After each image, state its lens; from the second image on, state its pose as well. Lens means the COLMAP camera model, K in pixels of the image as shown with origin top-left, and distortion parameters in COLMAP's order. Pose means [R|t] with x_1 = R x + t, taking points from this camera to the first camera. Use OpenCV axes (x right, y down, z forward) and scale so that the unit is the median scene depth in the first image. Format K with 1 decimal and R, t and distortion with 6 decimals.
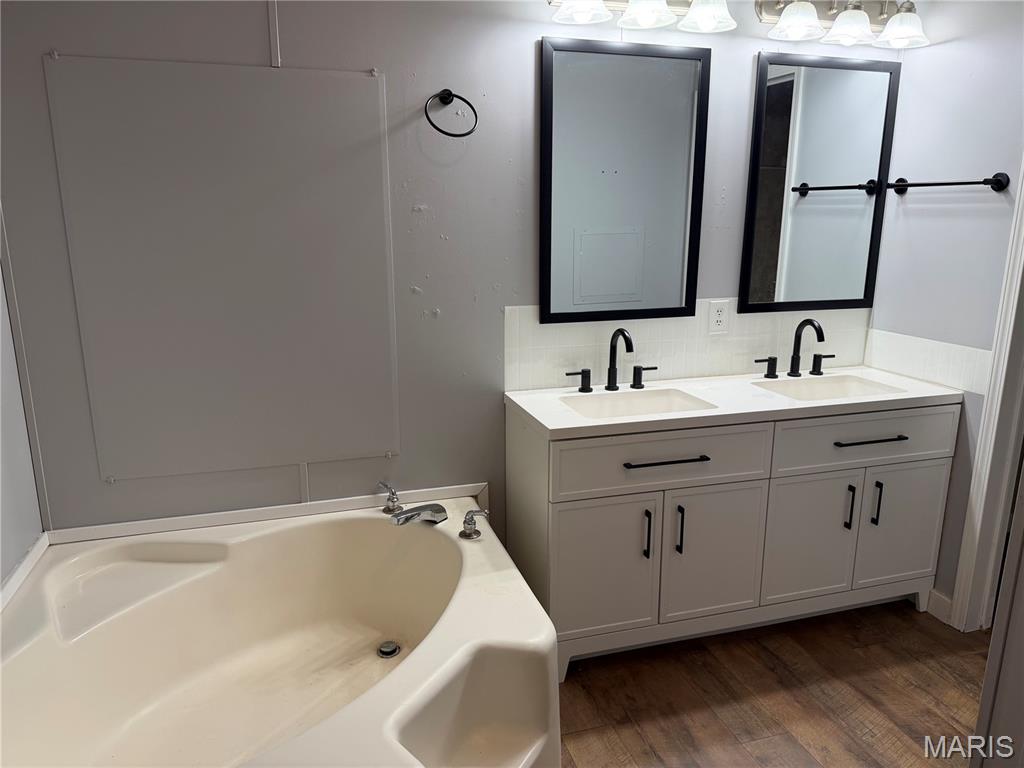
lens RADIAL K [[731.2, 0, 512.0], [0, 731.2, 384.0], [0, 0, 1]] dist [0.028221, -0.024364]
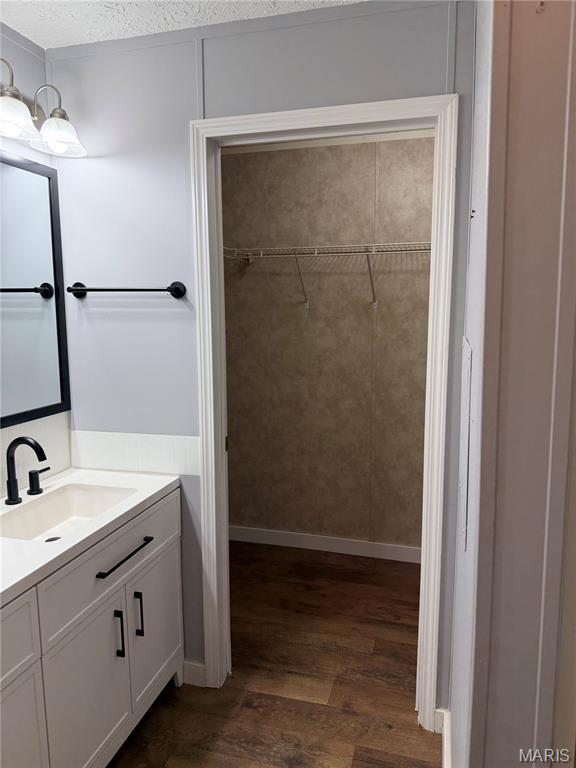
lens RADIAL K [[535.3, 0, 302.2], [0, 535.3, 385.5], [0, 0, 1]] dist [0.082187, -0.124129]
pose [[0.522069, -0.122158, 0.844109, 0.043144], [0.198059, 0.979999, 0.019328, -0.095933], [-0.829588, 0.157093, 0.535822, 0.373729]]
